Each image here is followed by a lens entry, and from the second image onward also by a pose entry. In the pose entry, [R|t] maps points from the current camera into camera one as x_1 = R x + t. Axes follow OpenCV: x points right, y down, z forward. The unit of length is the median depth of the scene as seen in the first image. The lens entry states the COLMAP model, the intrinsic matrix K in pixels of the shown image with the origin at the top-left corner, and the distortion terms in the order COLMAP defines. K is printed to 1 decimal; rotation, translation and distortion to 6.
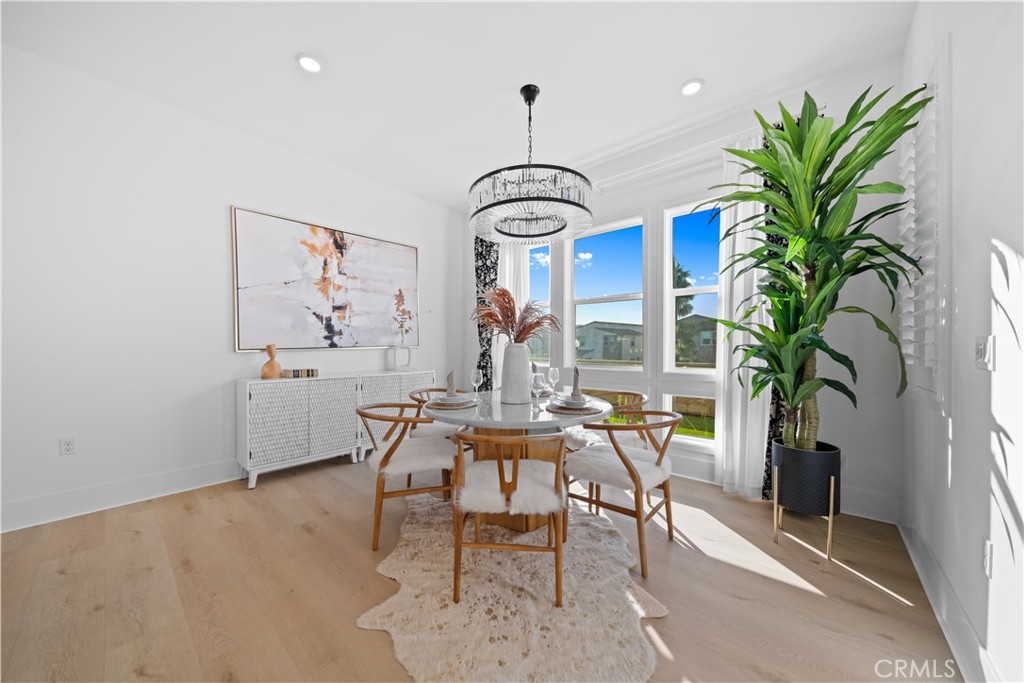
lens RADIAL K [[352.7, 0, 508.2], [0, 352.7, 348.4], [0, 0, 1]] dist [-0.001685, -0.000098]
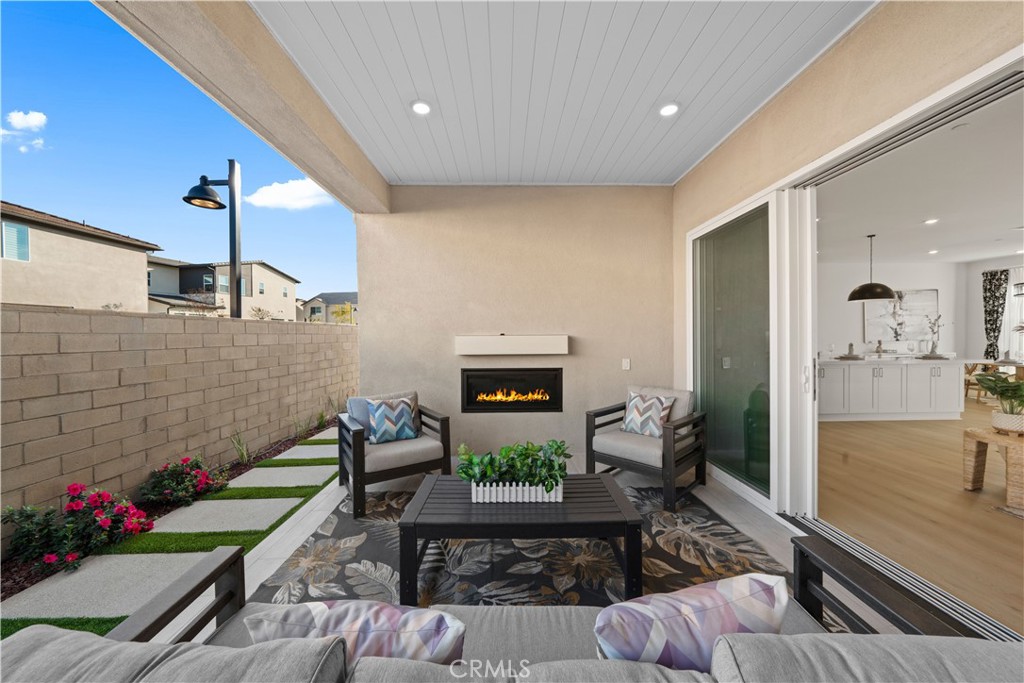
lens RADIAL K [[357.0, 0, 515.5], [0, 357.0, 338.2], [0, 0, 1]] dist [-0.004997, -0.000203]
pose [[0.682870, 0.000603, -0.730539, -0.522813], [0.003084, 0.999988, 0.003708, -0.039666], [0.730533, -0.004785, 0.682861, -2.552257]]
